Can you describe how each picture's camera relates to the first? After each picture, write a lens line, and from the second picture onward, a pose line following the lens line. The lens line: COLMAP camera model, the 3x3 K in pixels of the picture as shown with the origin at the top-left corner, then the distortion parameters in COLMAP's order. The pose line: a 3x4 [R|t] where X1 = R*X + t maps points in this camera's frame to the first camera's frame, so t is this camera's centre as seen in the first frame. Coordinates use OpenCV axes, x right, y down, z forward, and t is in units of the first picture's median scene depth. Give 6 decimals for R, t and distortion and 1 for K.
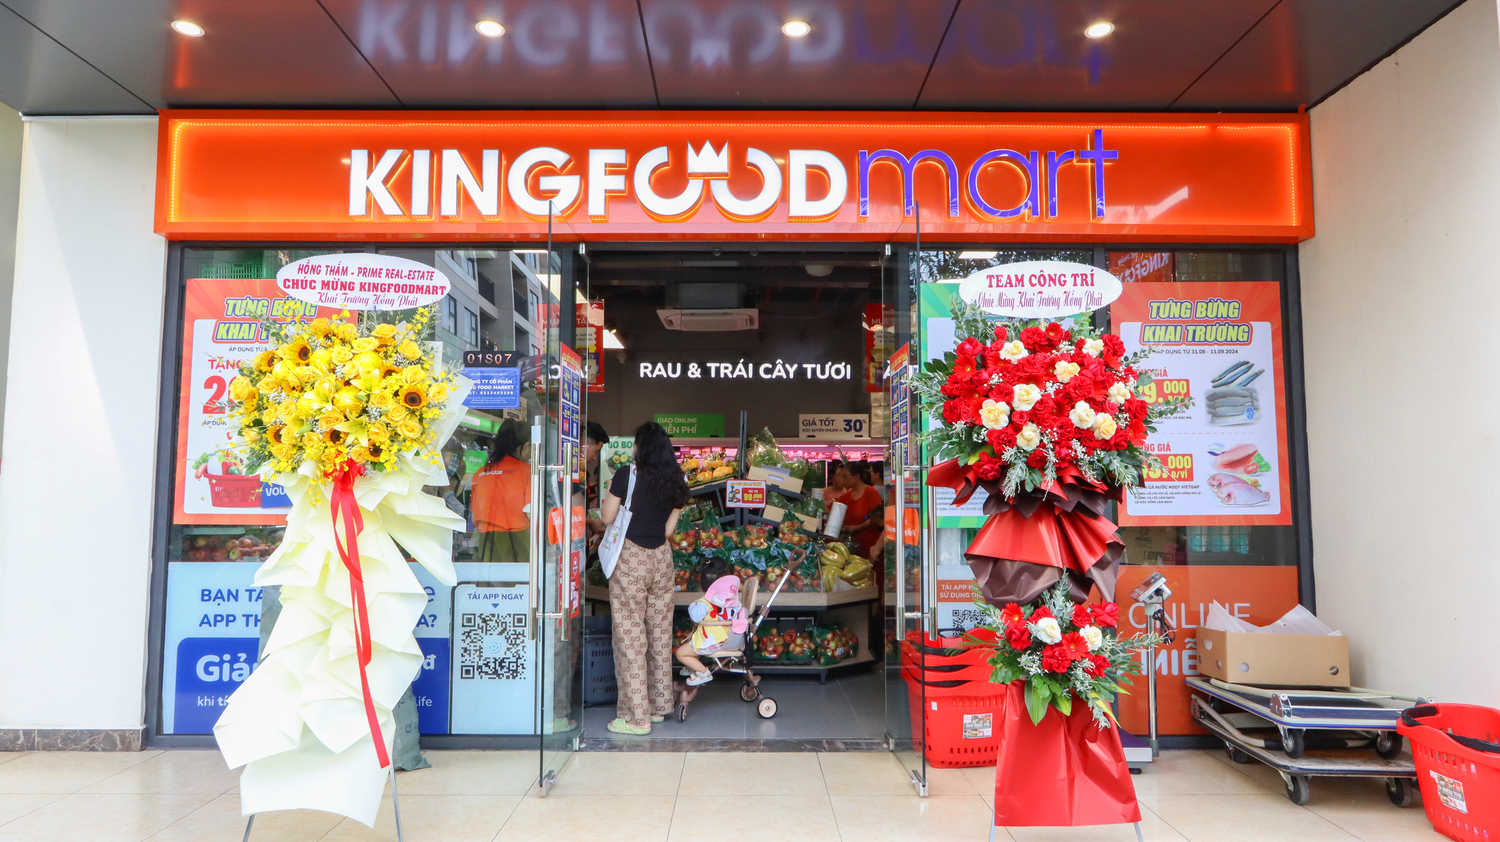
lens RADIAL K [[882.0, 0, 748.4], [0, 882.0, 424.8], [0, 0, 1]] dist [-0.009032, 0.000689]
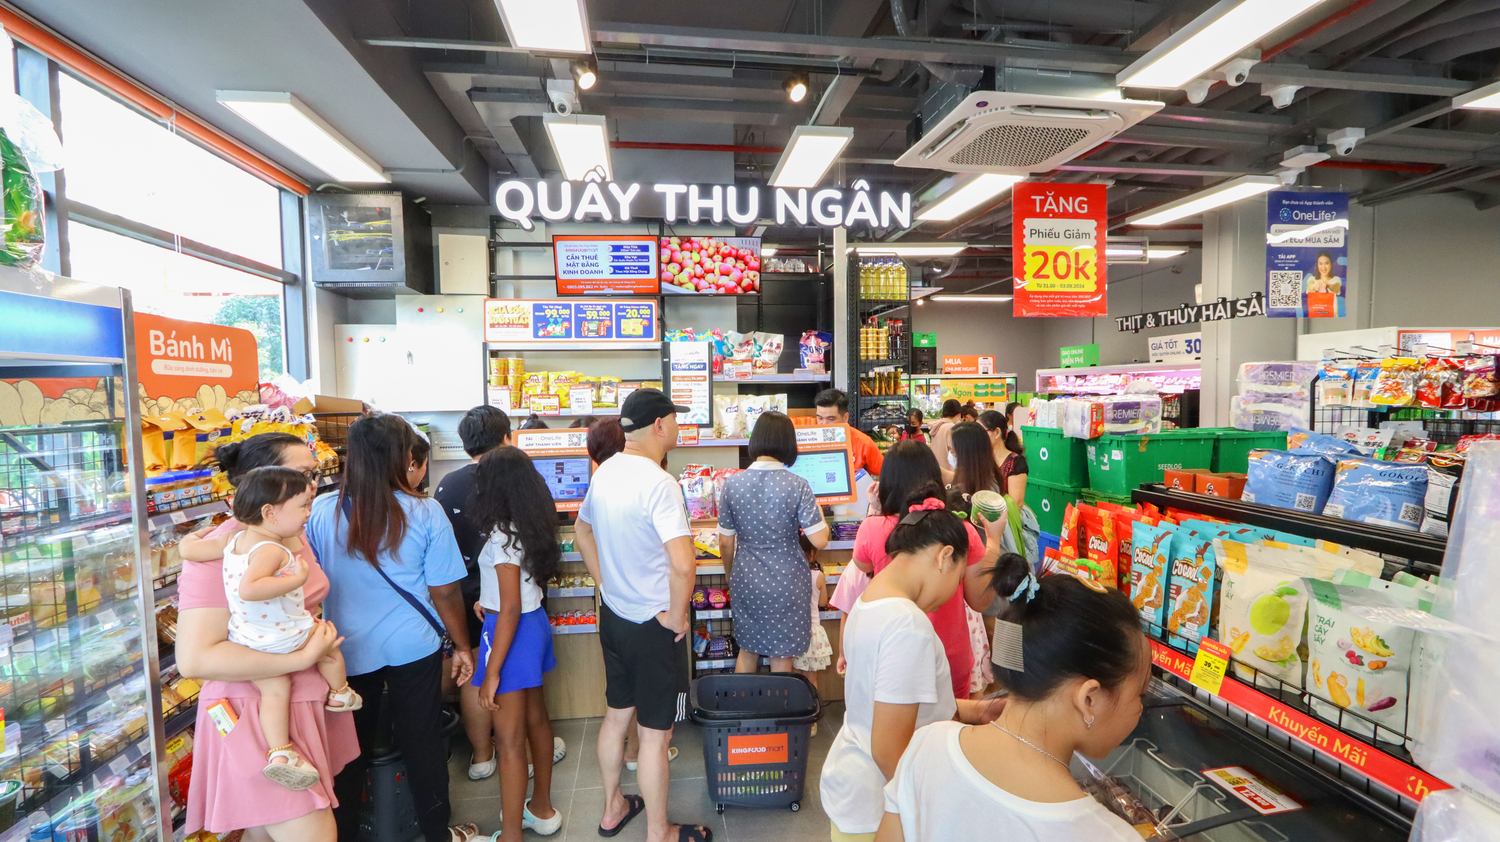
lens RADIAL K [[692.3, 0, 749.4], [0, 692.3, 430.0], [0, 0, 1]] dist [-0.015415, 0.000839]
pose [[0.138964, 0.050500, -0.989009, 1.107390], [0.094944, 0.993419, 0.064066, -0.003036], [0.985736, -0.102803, 0.133255, 0.715043]]
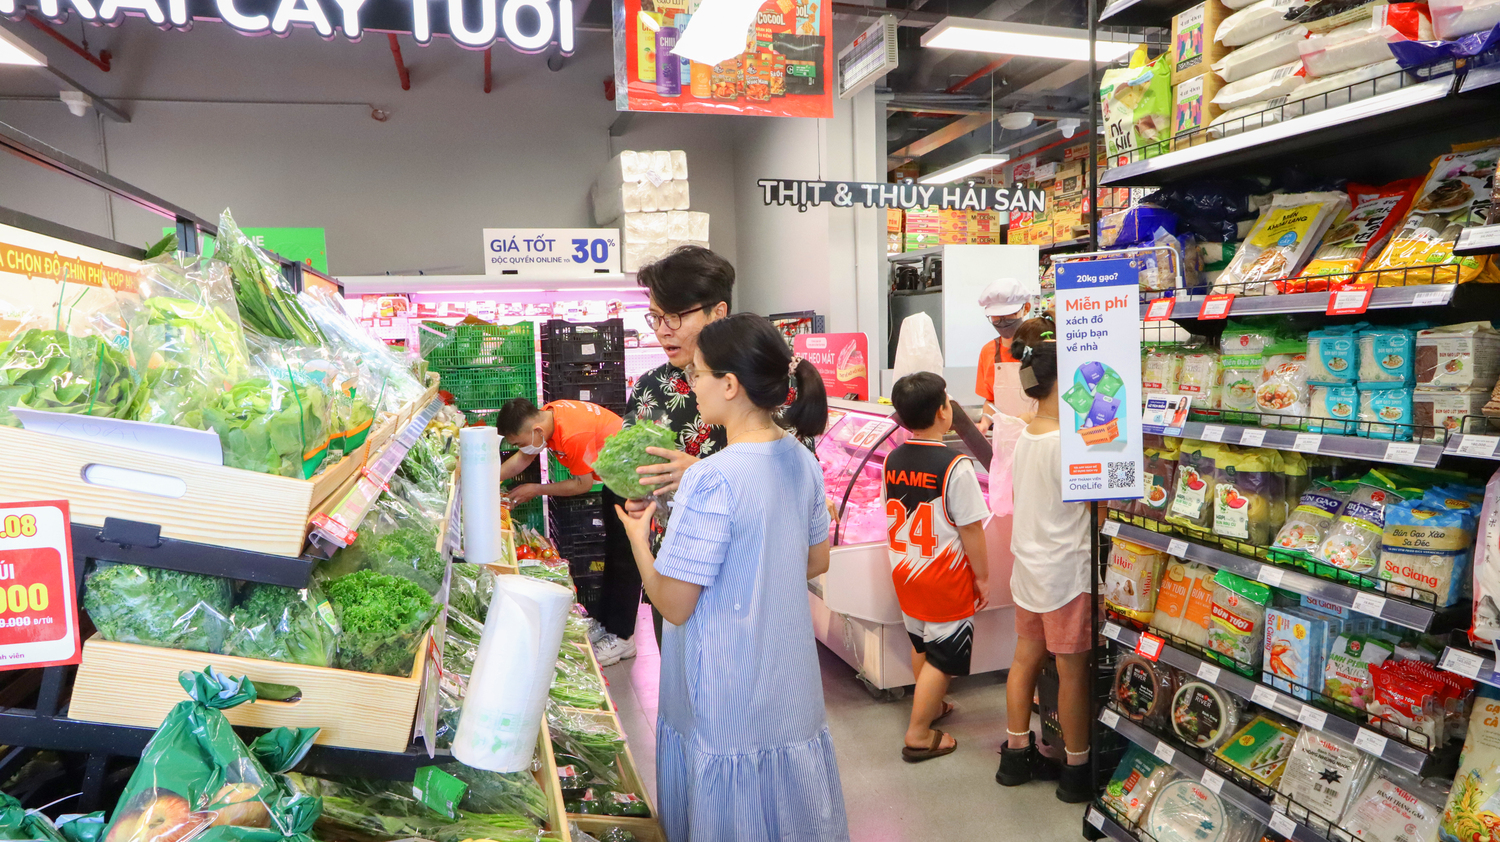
lens RADIAL K [[882.0, 0, 748.4], [0, 882.0, 424.8], [0, 0, 1]] dist [-0.009032, 0.000689]
pose [[0.957780, -0.057394, 0.281714, 0.082676], [0.007587, 0.984576, 0.174792, 0.018043], [-0.287401, -0.165274, 0.943443, 0.691151]]
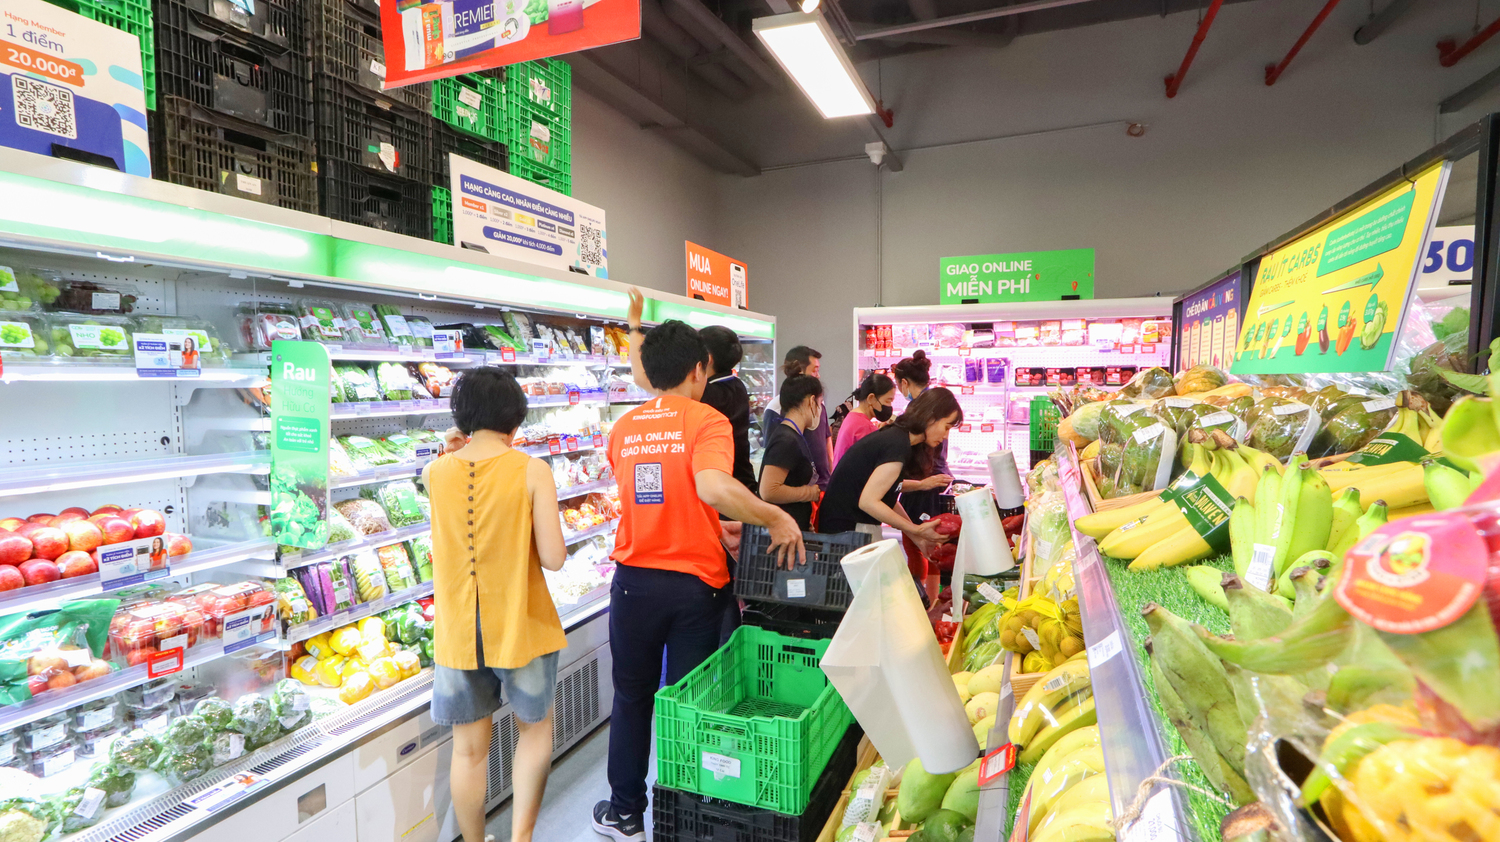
lens RADIAL K [[747.9, 0, 756.0], [0, 747.9, 418.6], [0, 0, 1]] dist [-0.011382, 0.000423]
pose [[0.931495, 0.015938, -0.363405, -0.074819], [0.034318, 0.990733, 0.131416, 0.028575], [0.362132, -0.134885, 0.922316, 0.859986]]
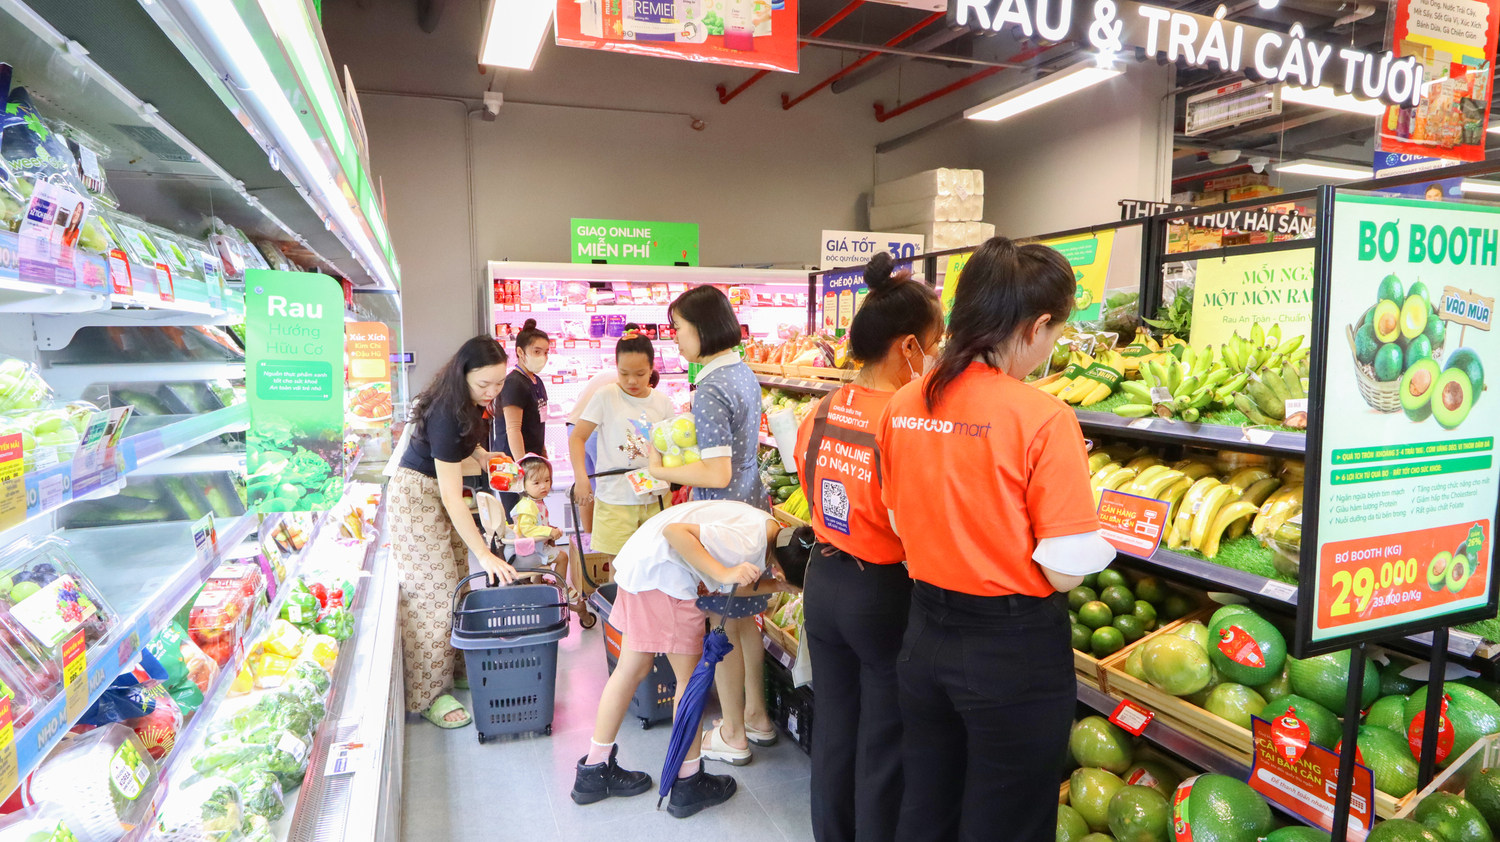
lens RADIAL K [[816.7, 0, 754.8], [0, 816.7, 416.3], [0, 0, 1]] dist [-0.006706, 0.000395]
pose [[0.927602, -0.039733, 0.371450, -0.286668], [-0.026035, 0.985034, 0.170383, 0.028045], [-0.372661, -0.167718, 0.912685, 0.763025]]
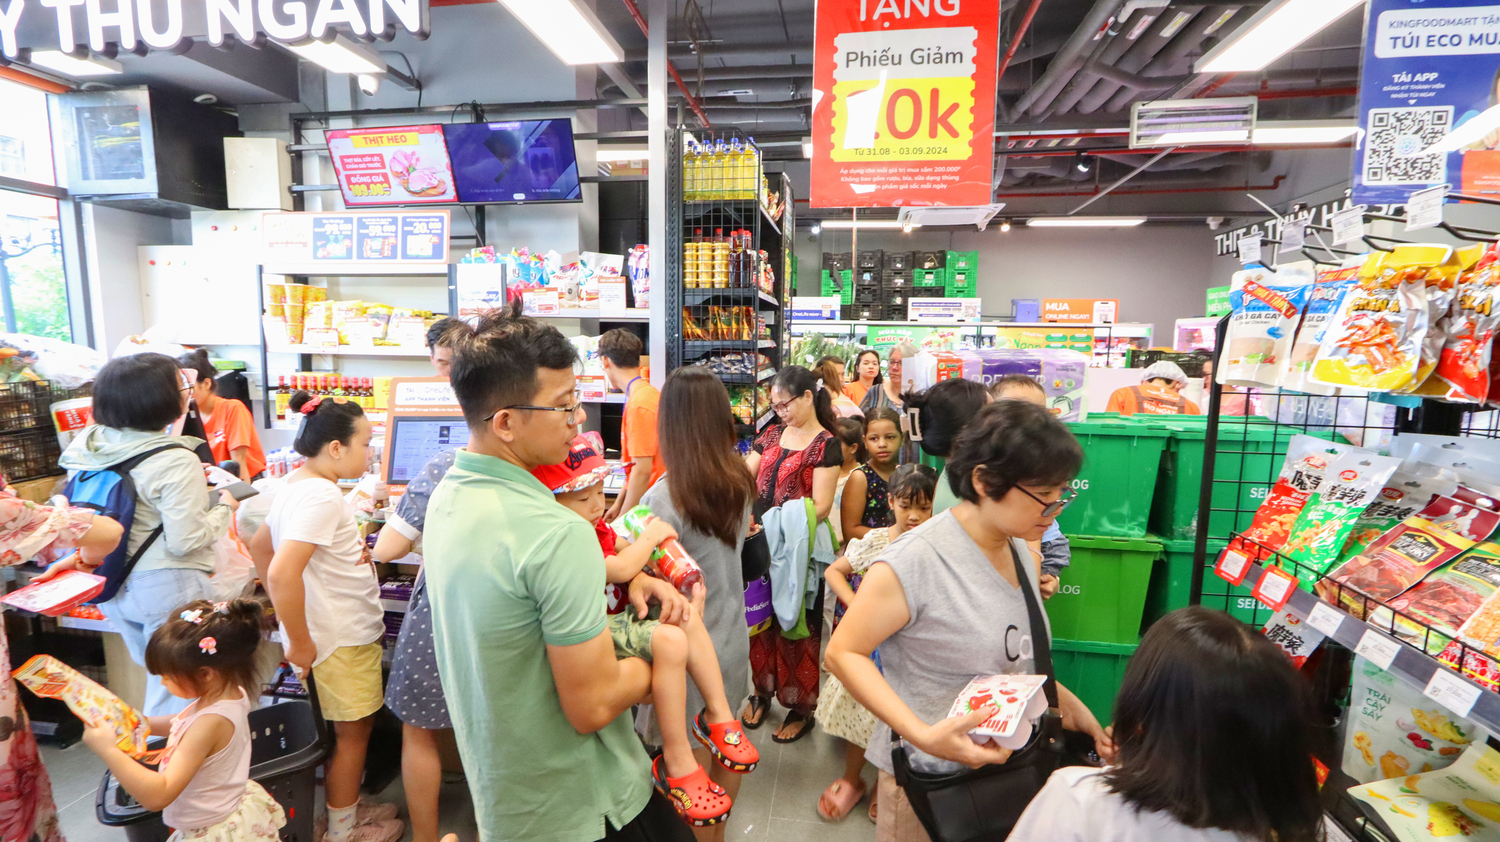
lens RADIAL K [[692.3, 0, 749.4], [0, 692.3, 430.0], [0, 0, 1]] dist [-0.015415, 0.000839]
pose [[-0.166649, 0.121779, -0.978467, 0.914649], [0.065016, 0.991541, 0.112332, 0.028335], [0.983870, -0.044896, -0.173157, 1.042590]]
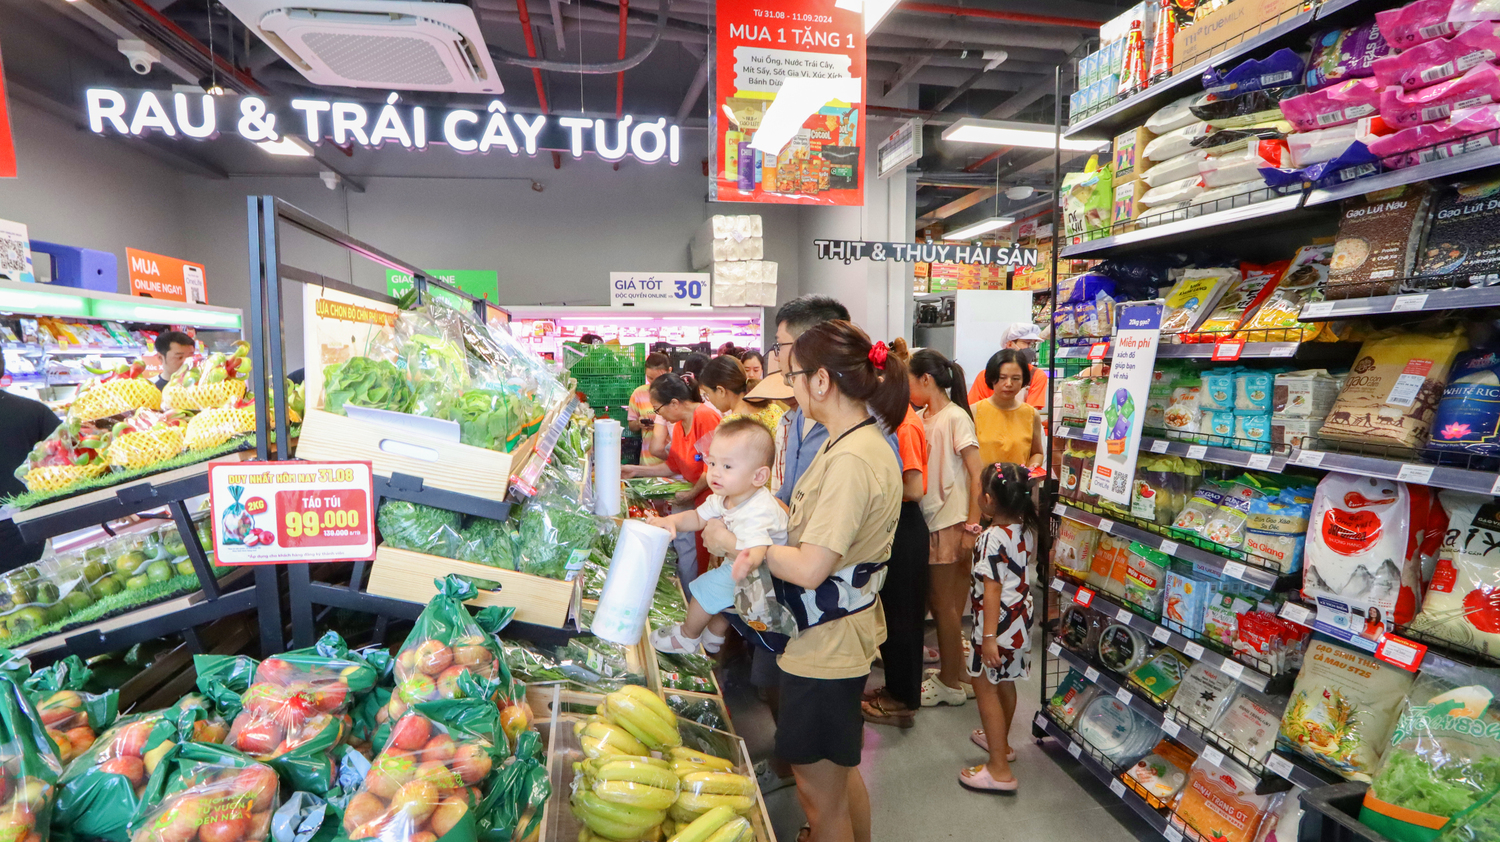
lens RADIAL K [[692.3, 0, 749.4], [0, 692.3, 430.0], [0, 0, 1]] dist [-0.015415, 0.000839]
pose [[0.979153, -0.029578, 0.200958, 0.078884], [-0.008856, 0.982185, 0.187709, 0.010489], [-0.202930, -0.185576, 0.961447, 0.658701]]
